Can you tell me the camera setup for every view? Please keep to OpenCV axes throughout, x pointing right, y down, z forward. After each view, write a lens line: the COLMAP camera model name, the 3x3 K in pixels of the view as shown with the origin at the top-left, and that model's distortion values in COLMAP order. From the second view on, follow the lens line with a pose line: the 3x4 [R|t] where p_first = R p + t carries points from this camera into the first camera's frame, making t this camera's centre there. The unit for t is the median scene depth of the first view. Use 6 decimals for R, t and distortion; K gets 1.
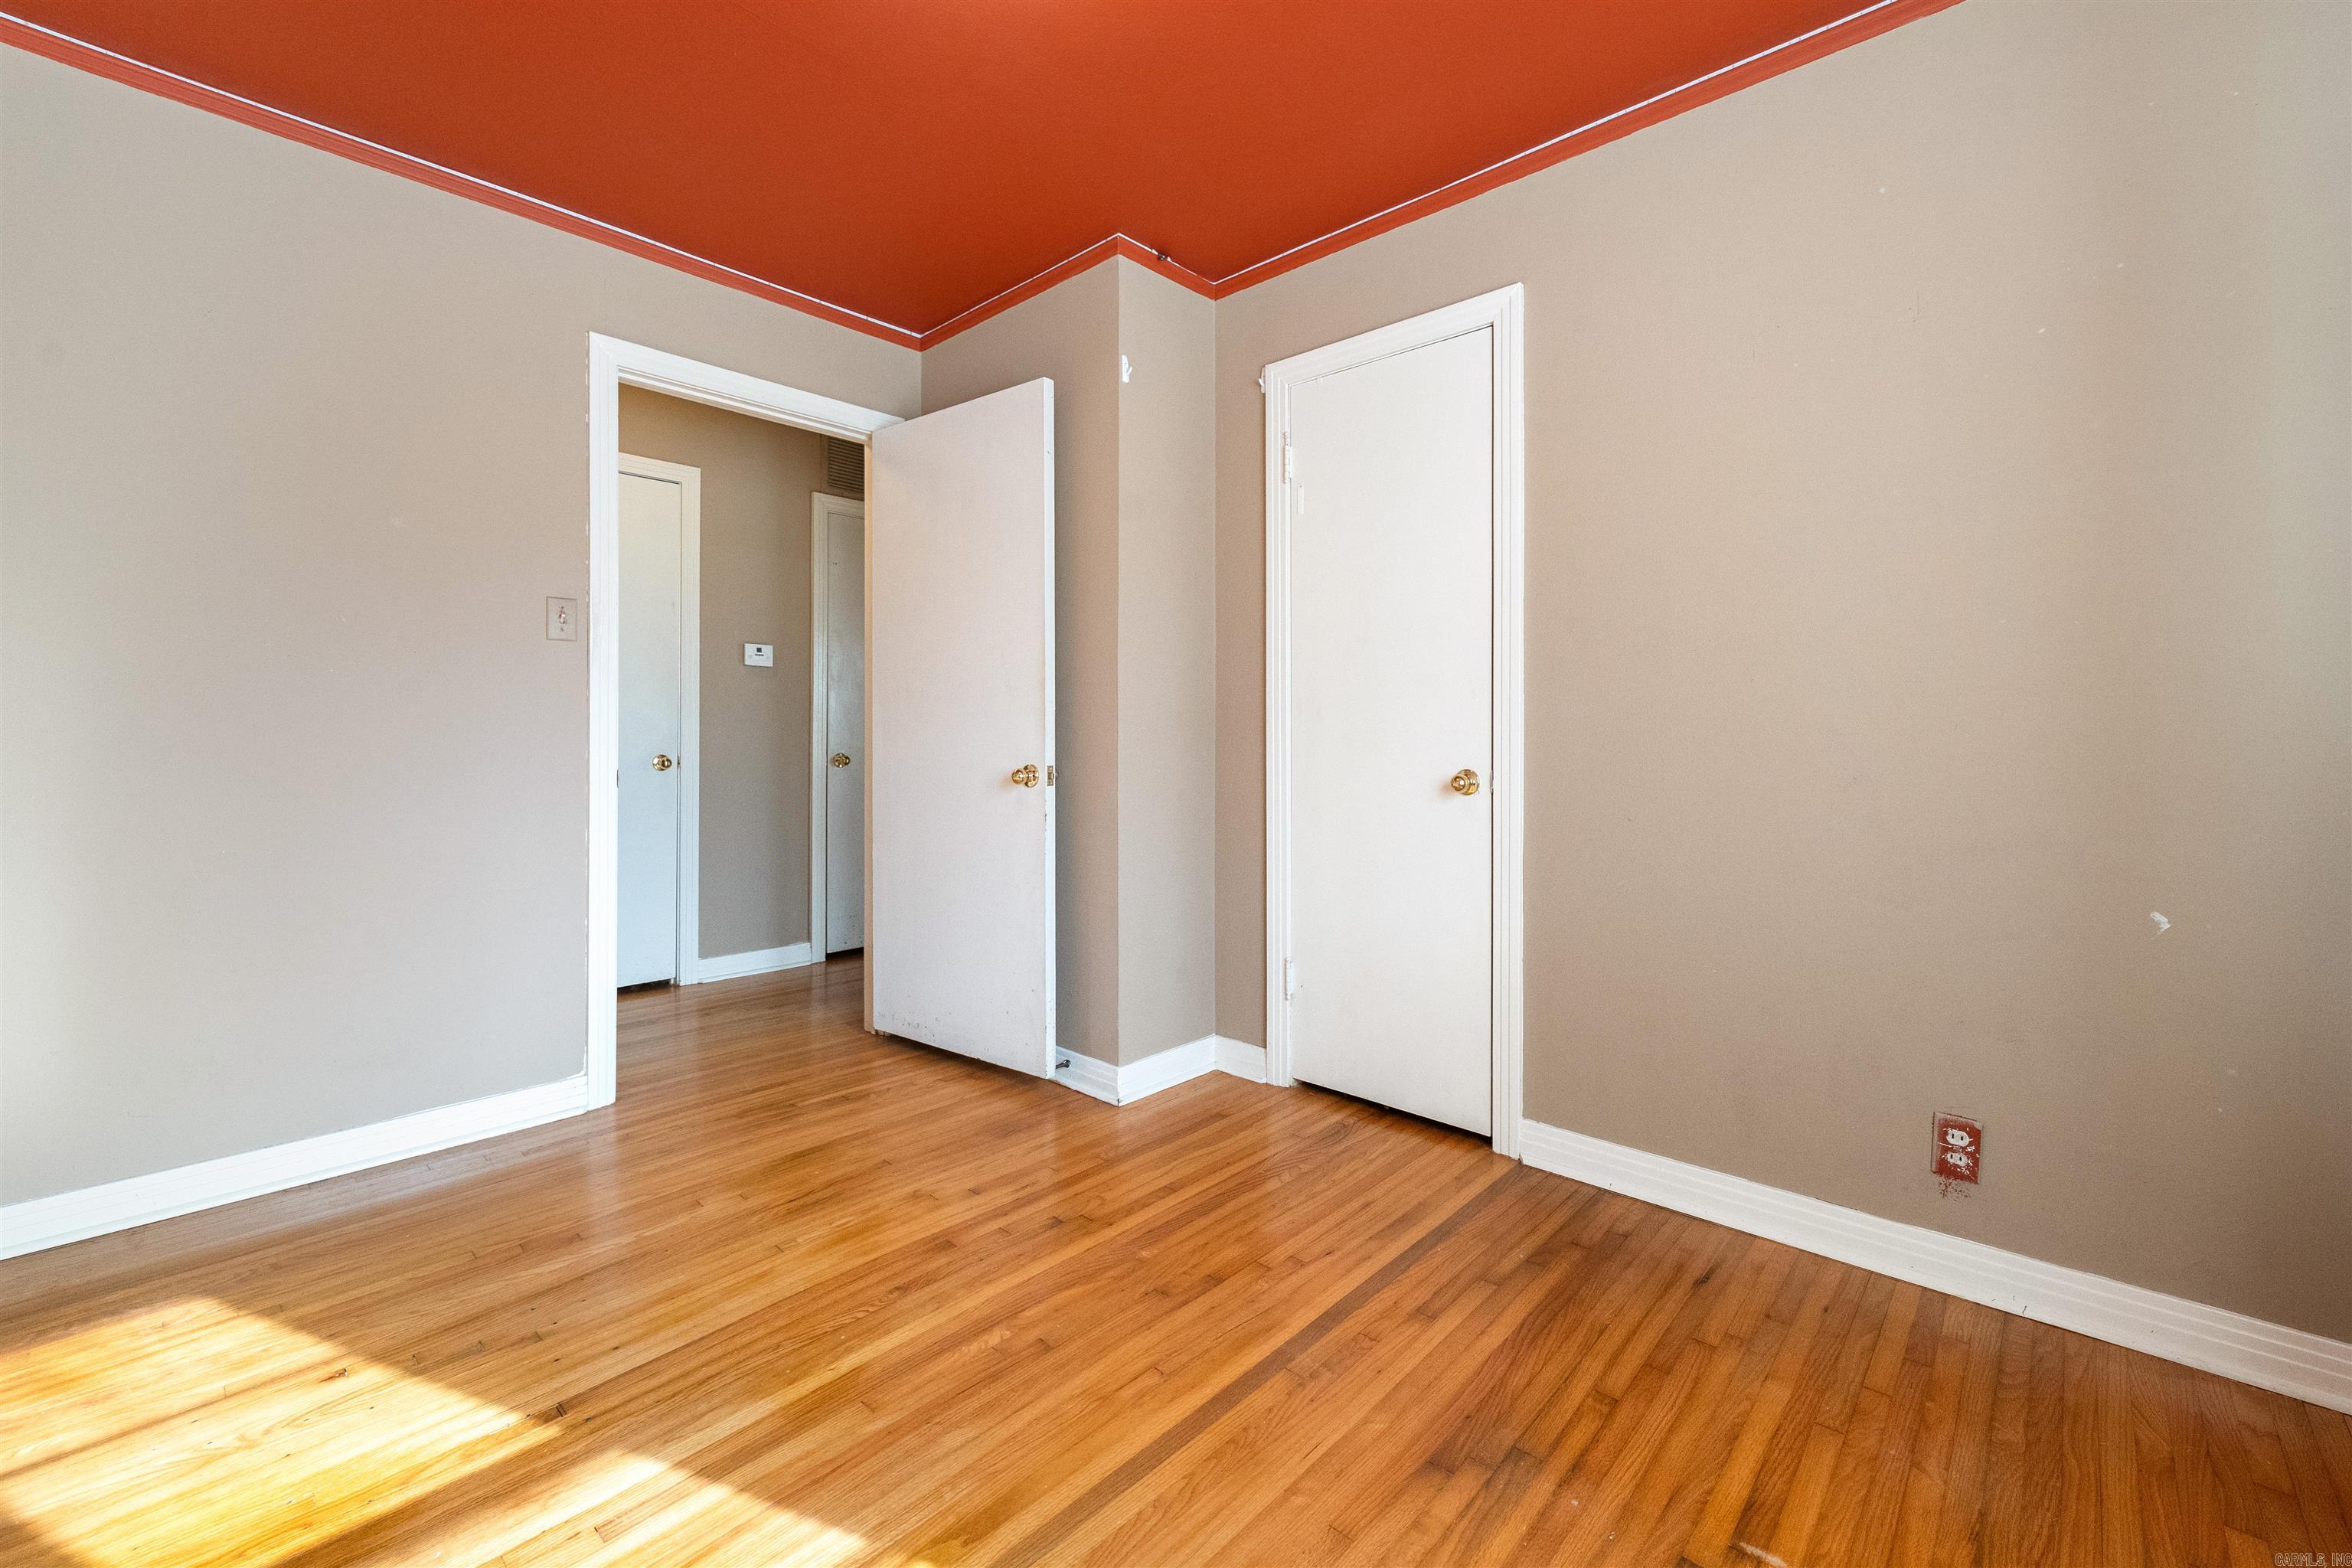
lens RADIAL K [[961.0, 0, 1161.2], [0, 961.0, 735.6], [0, 0, 1]] dist [0.005636, -0.002782]
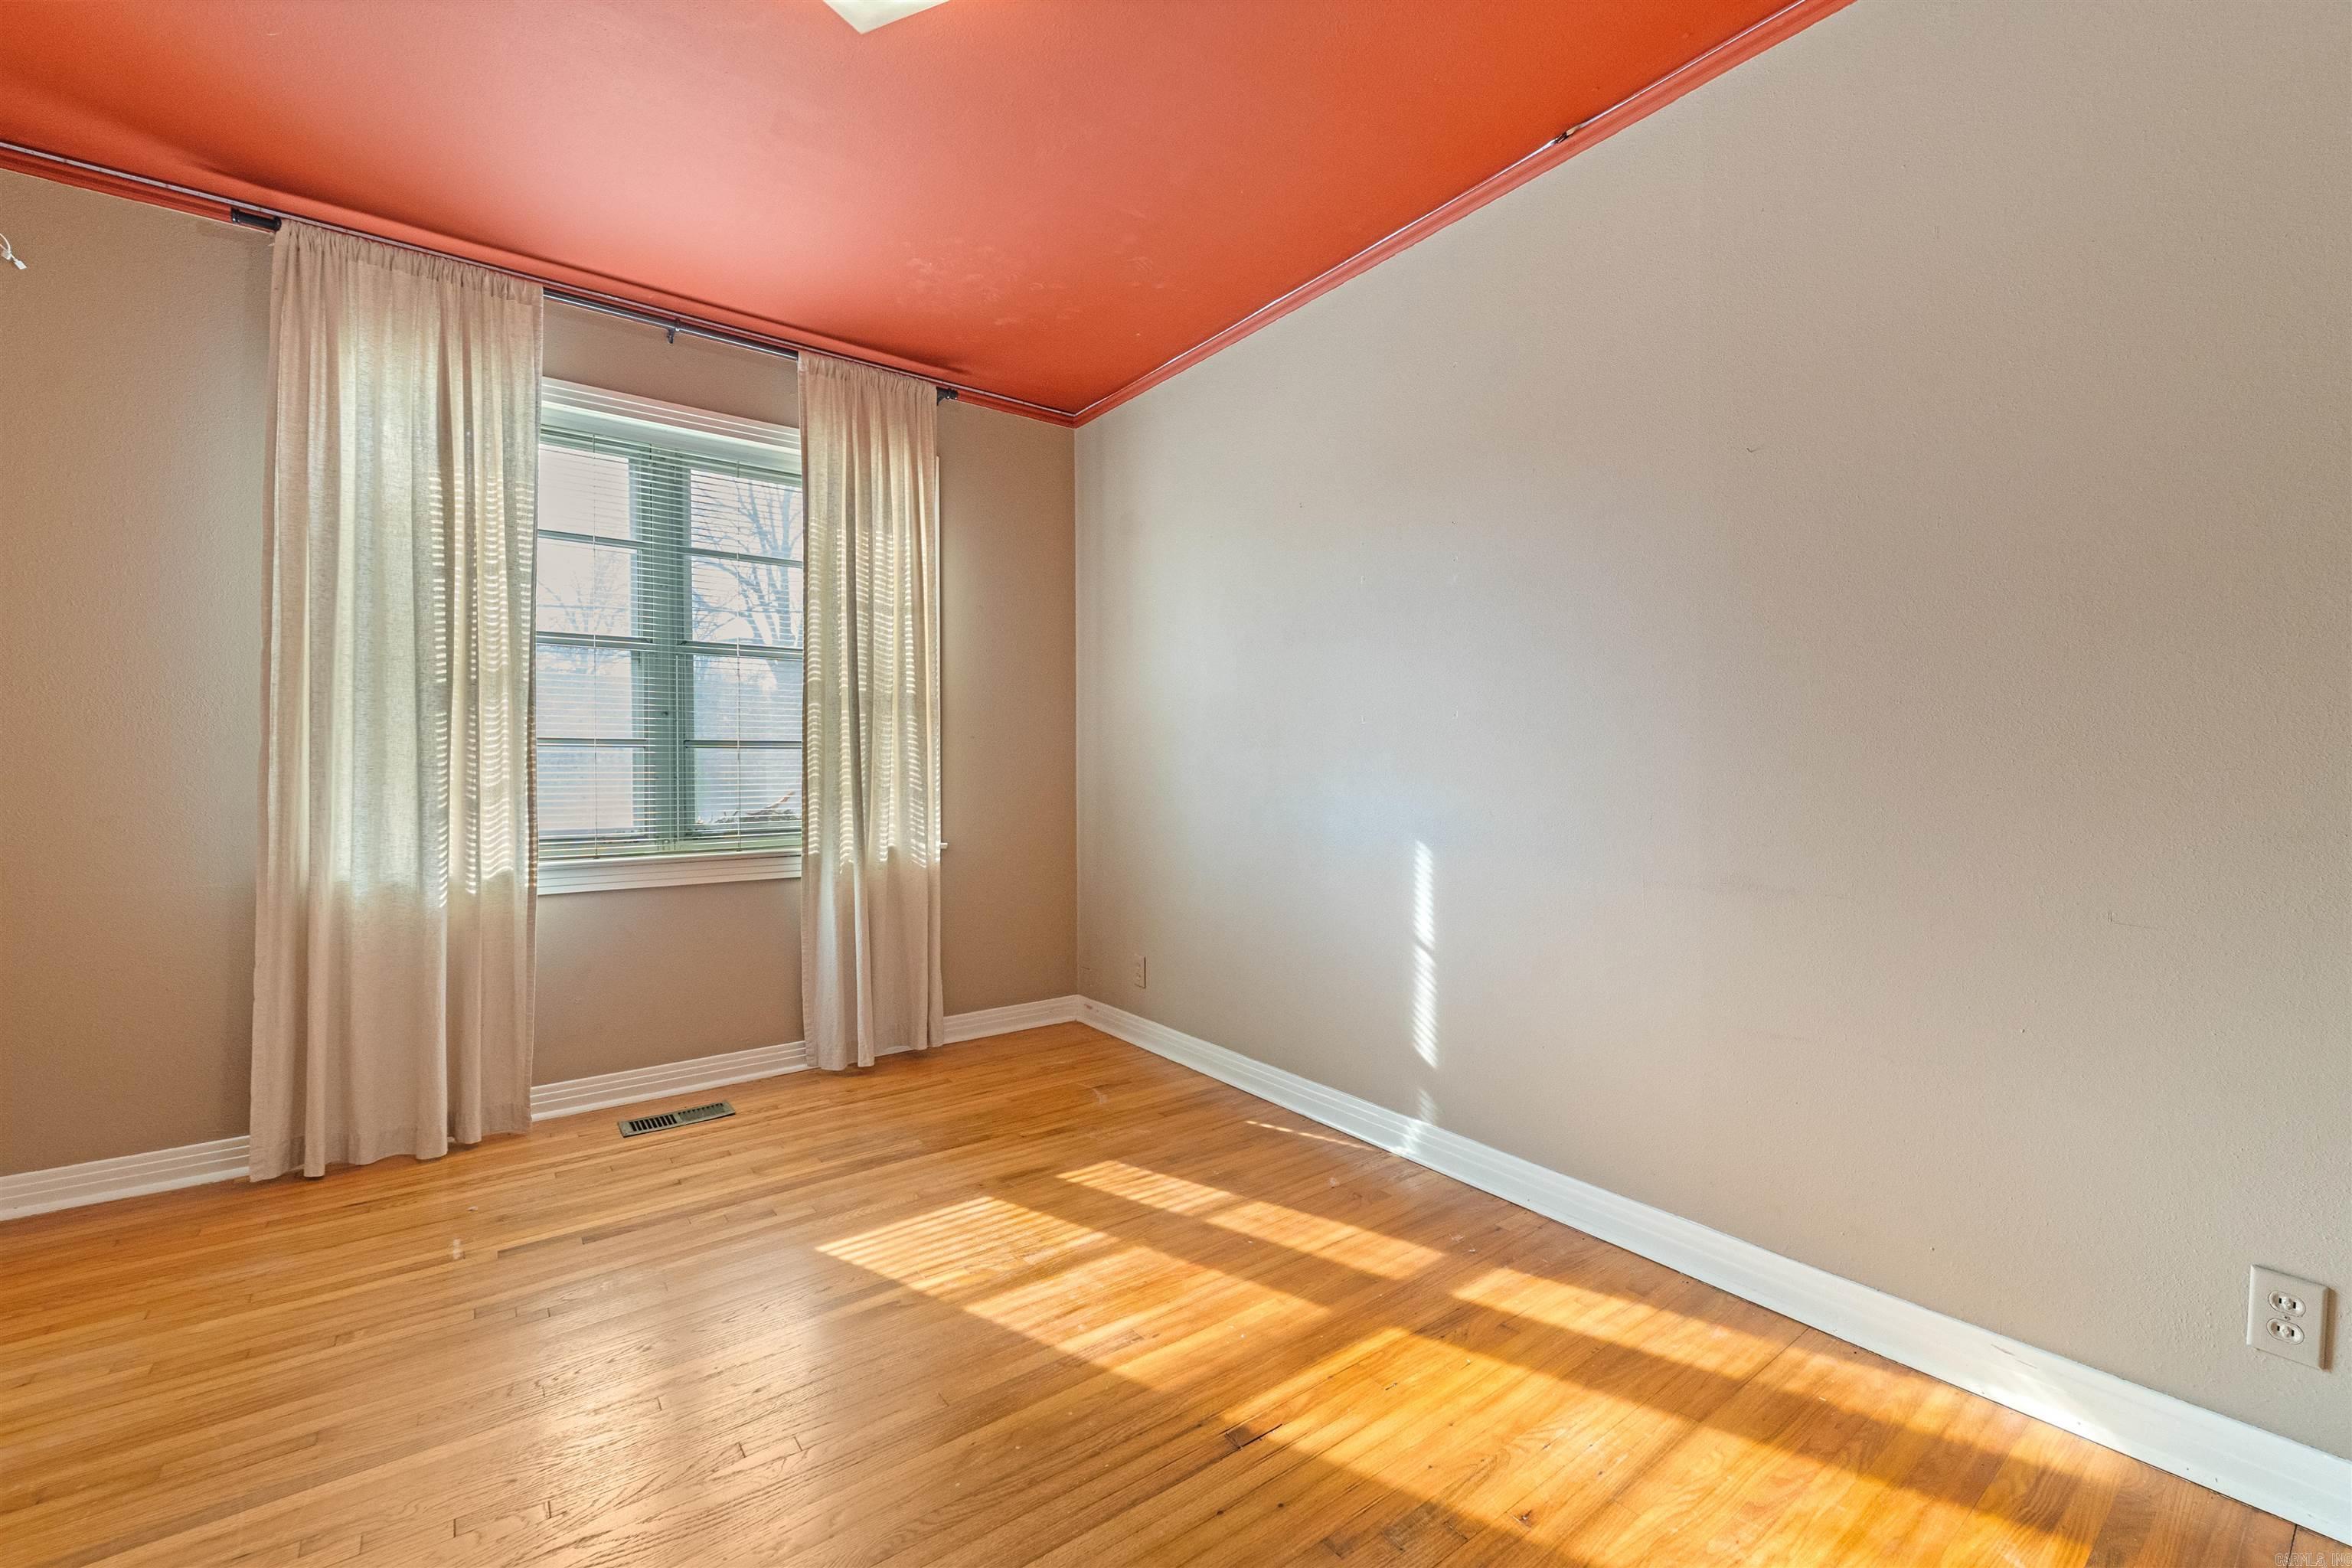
lens RADIAL K [[961.0, 0, 1166.7], [0, 961.0, 772.9], [0, 0, 1]] dist [0.005636, -0.002782]
pose [[-0.985078, -0.003459, 0.172074, -0.609782], [-0.003385, 0.999994, 0.000725, 0.003512], [-0.172076, 0.000132, -0.985084, 1.689368]]
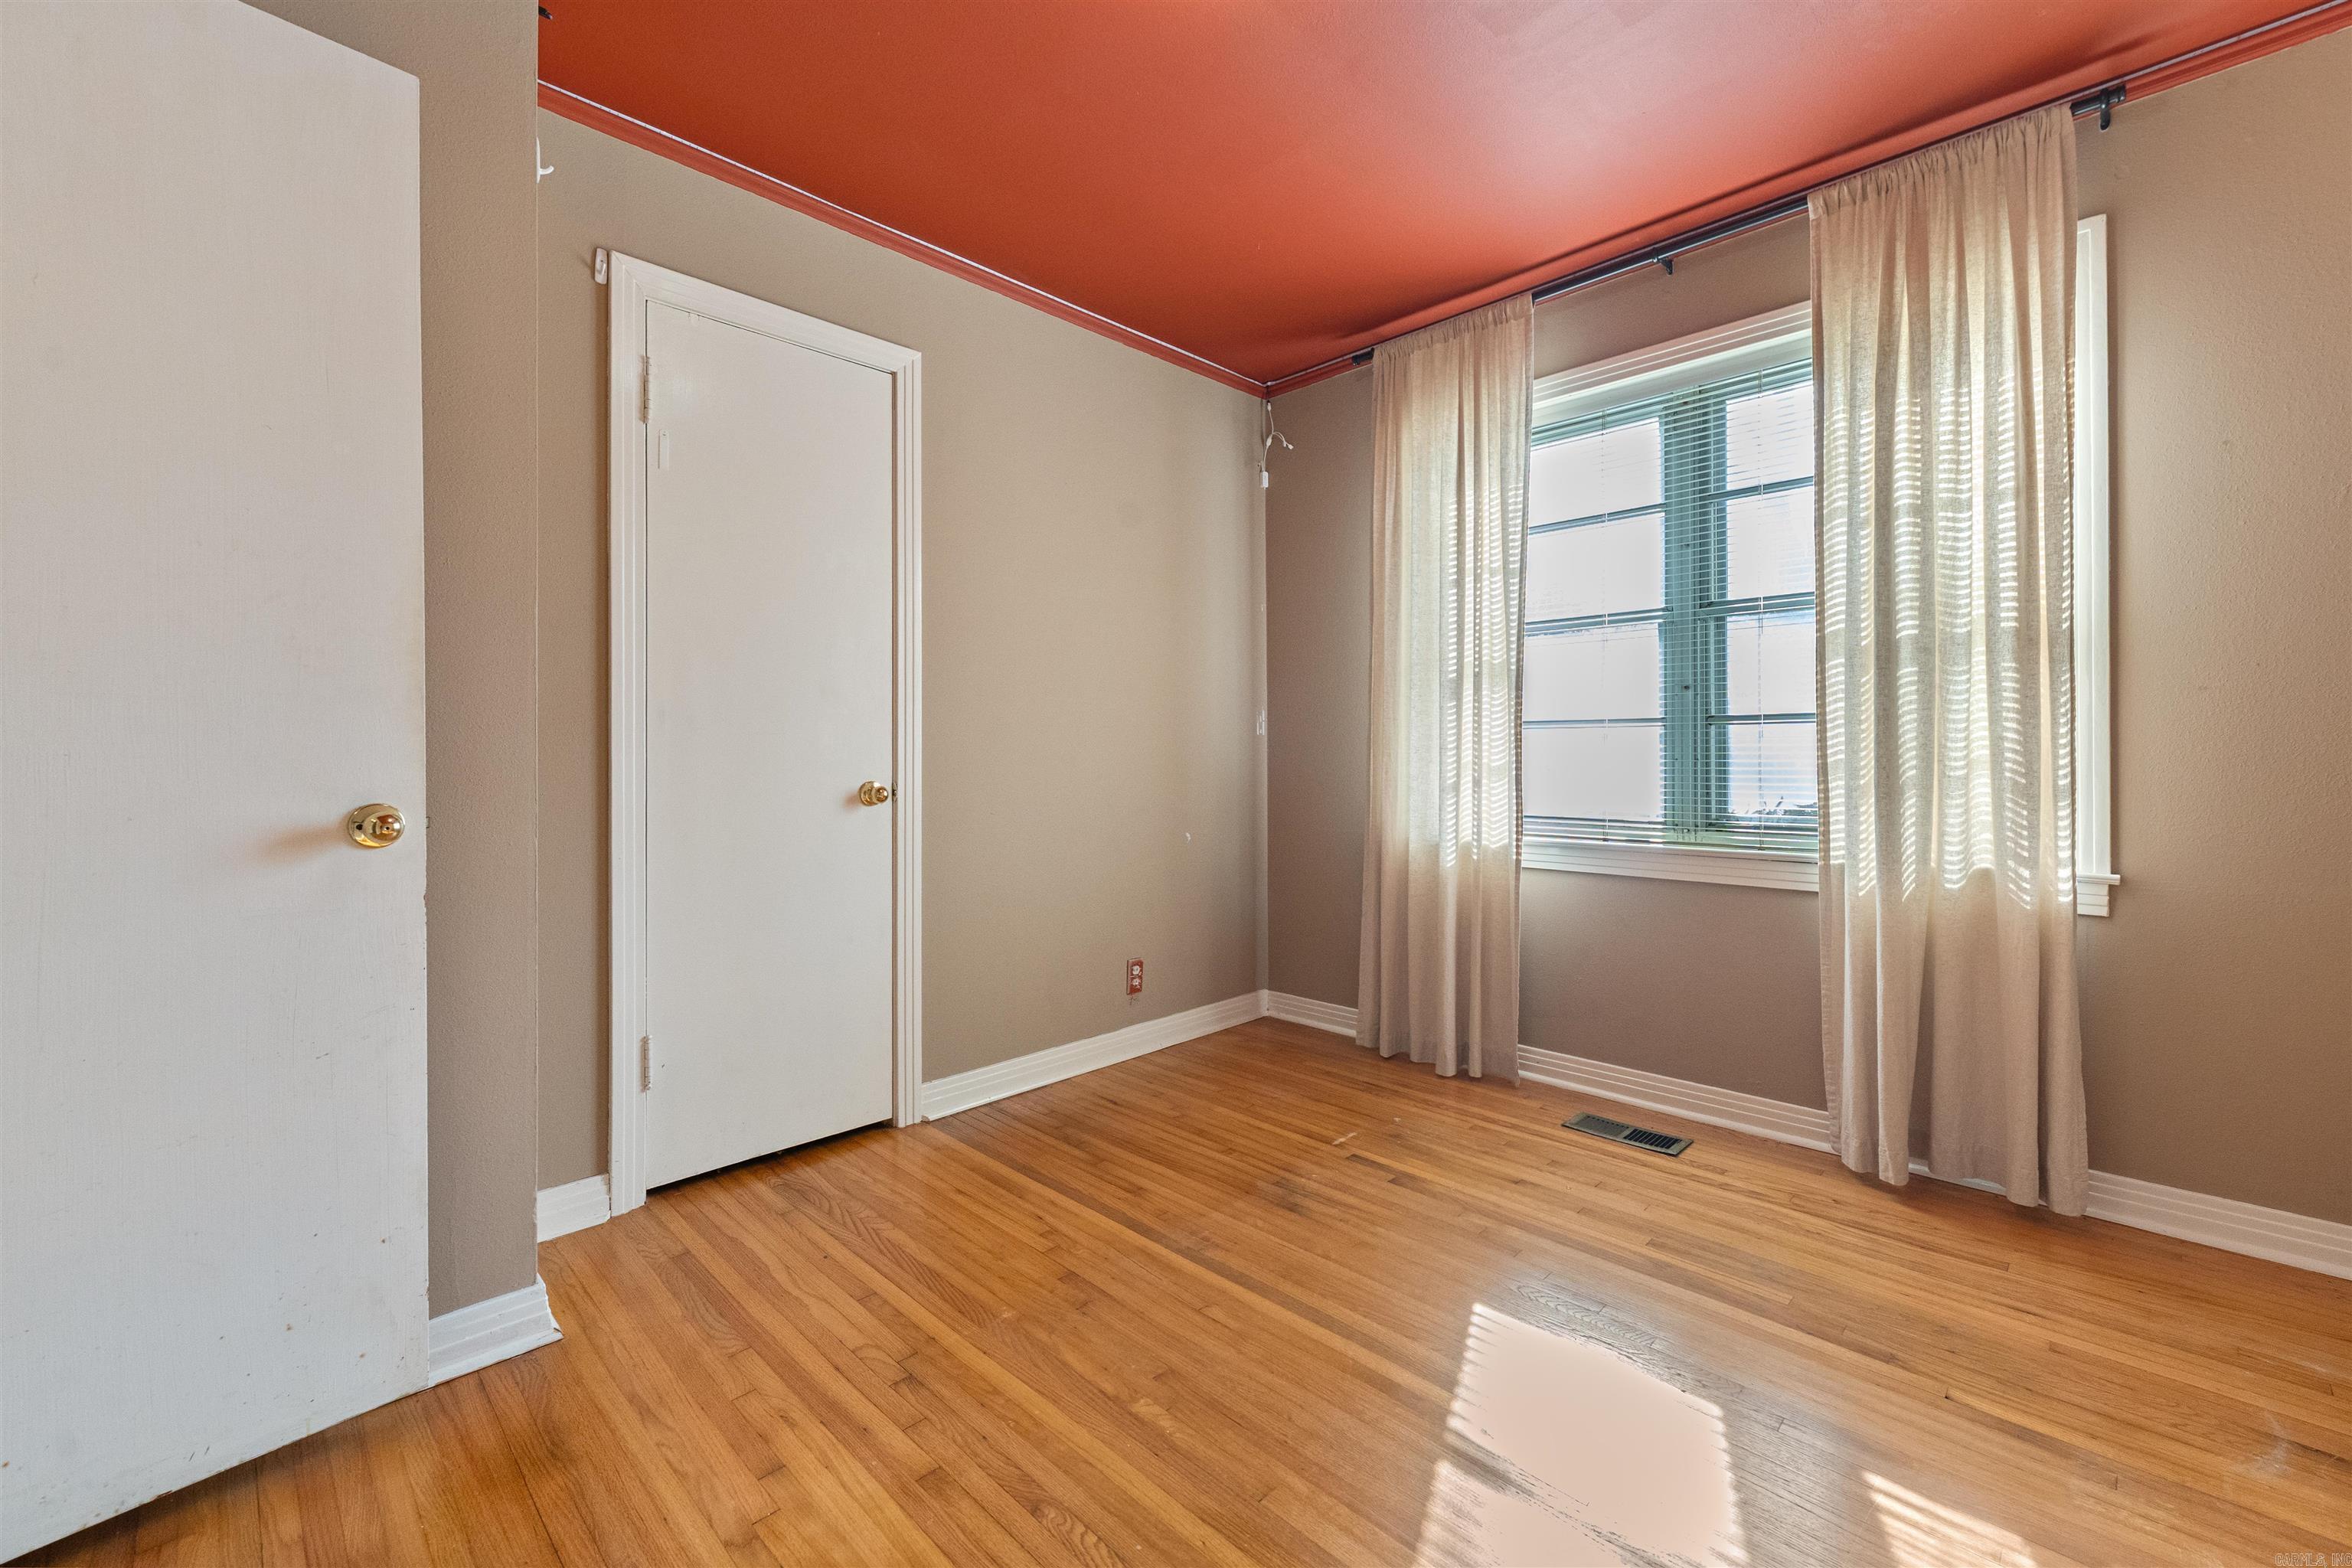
lens RADIAL K [[961.0, 0, 1173.5], [0, 961.0, 752.8], [0, 0, 1]] dist [0.005636, -0.002782]
pose [[0.035396, -0.004693, 0.999362, -1.014520], [0.000338, 0.999989, 0.004684, -0.001463], [-0.999373, 0.000172, 0.035397, 0.887327]]
